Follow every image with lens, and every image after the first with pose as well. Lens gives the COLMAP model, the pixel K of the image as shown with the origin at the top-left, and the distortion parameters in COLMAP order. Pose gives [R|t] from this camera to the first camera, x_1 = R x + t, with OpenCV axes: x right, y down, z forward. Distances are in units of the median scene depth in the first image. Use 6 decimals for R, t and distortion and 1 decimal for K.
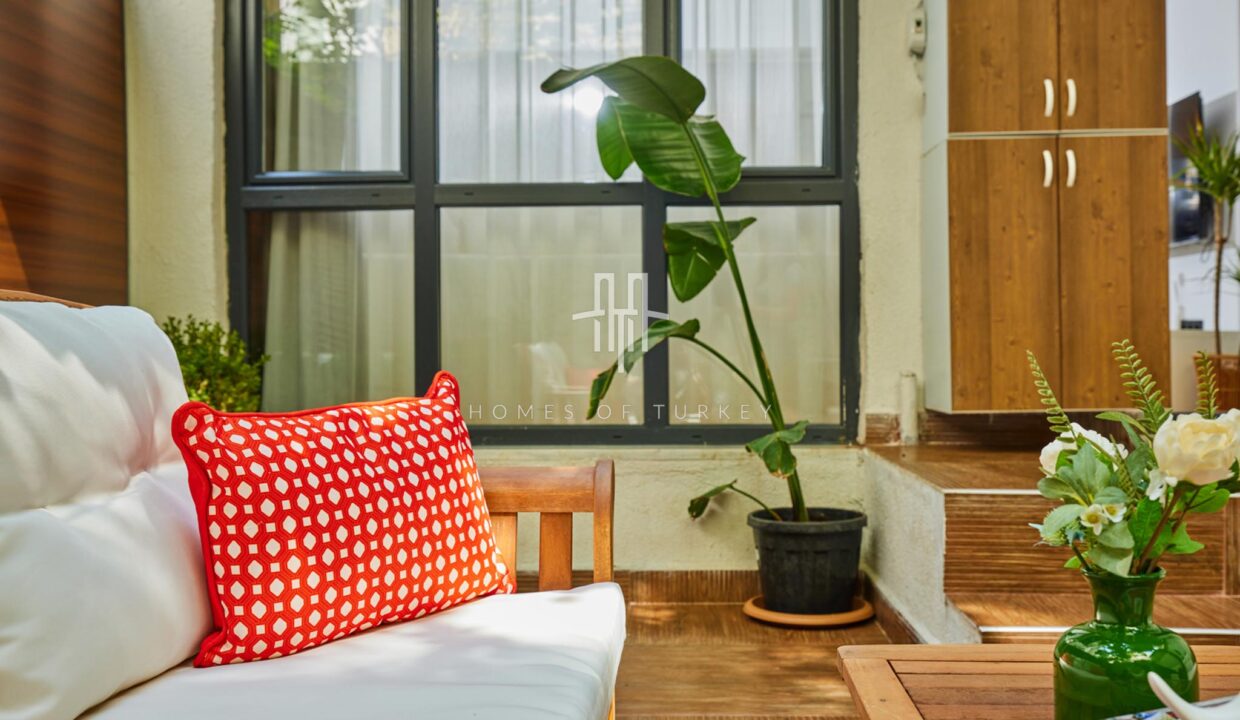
lens RADIAL K [[1202.5, 0, 617.3], [0, 1202.5, 359.6], [0, 0, 1]] dist [0.000535, 0.000000]
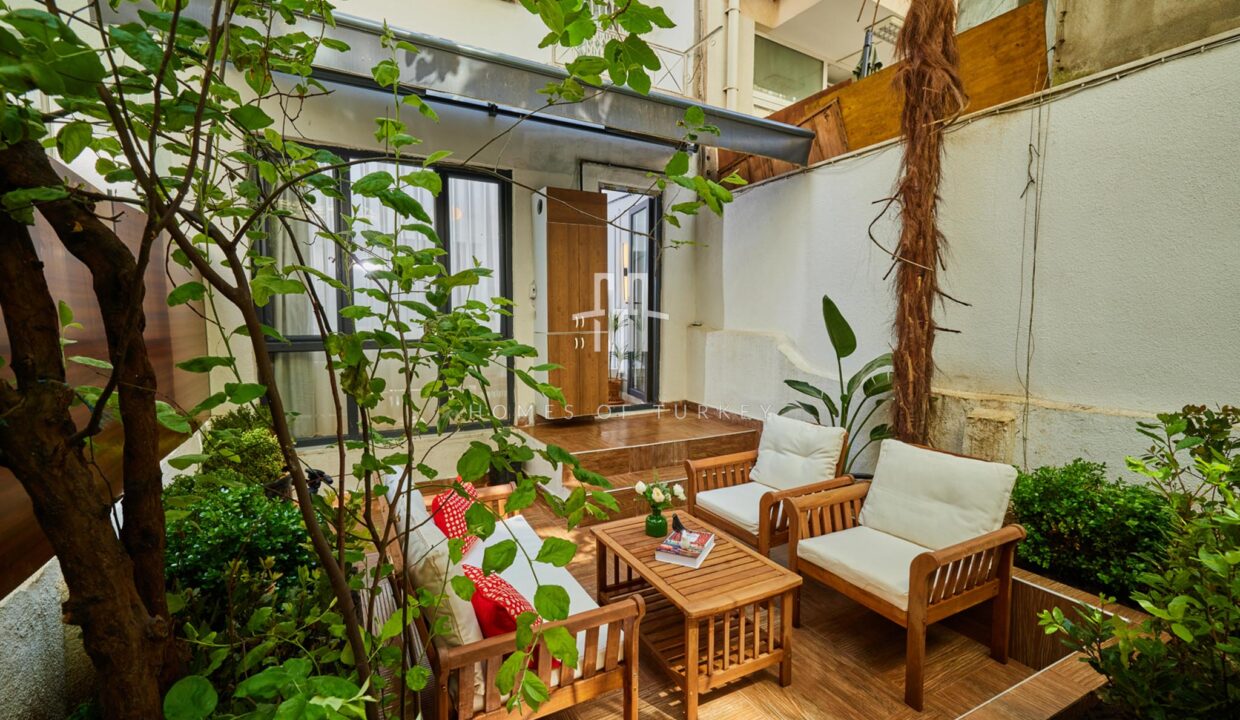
lens RADIAL K [[528.4, 0, 613.2], [0, 528.4, 361.1], [0, 0, 1]] dist [0.003535, 0.000241]
pose [[0.863425, -0.033913, 0.503336, -0.263441], [-0.001892, 0.997513, 0.070454, -0.197241], [-0.504474, -0.061784, 0.861214, -0.276634]]
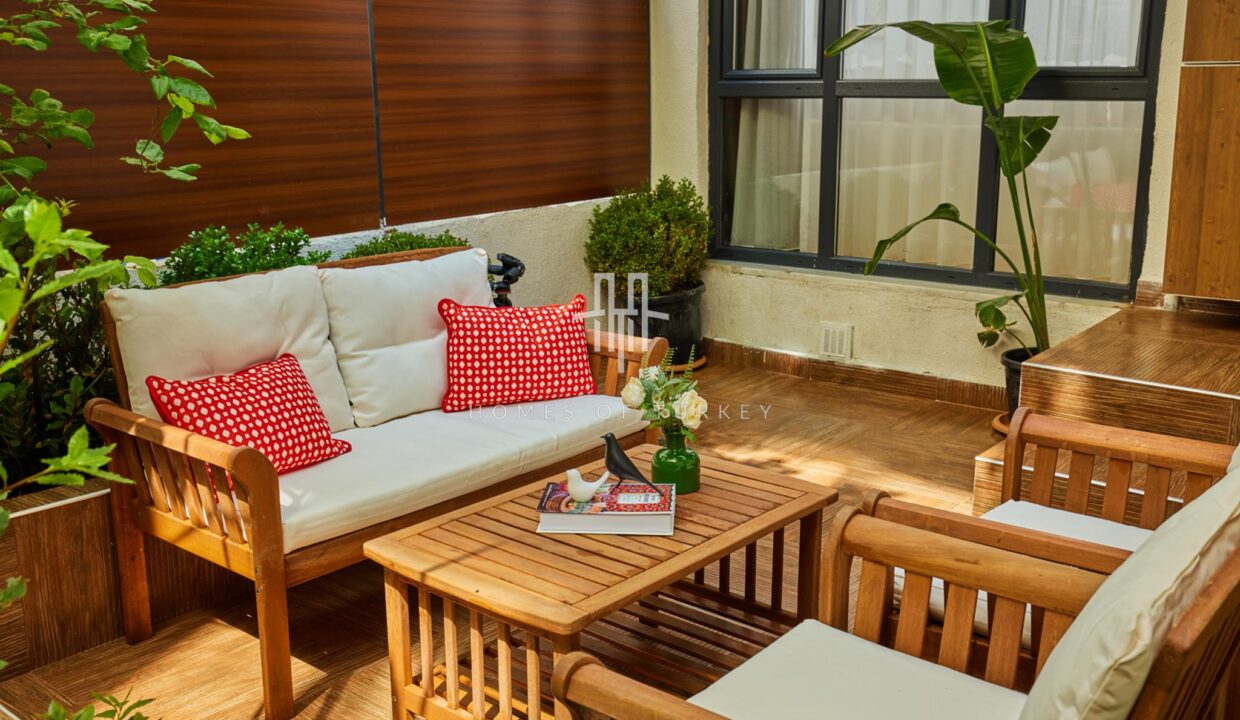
lens RADIAL K [[1202.5, 0, 624.2], [0, 1202.5, 352.5], [0, 0, 1]] dist [0.000535, 0.000000]
pose [[0.799014, 0.137611, -0.585354, 0.532511], [-0.003019, 0.974367, 0.224944, -0.162474], [0.601304, -0.177967, 0.778949, -0.286177]]
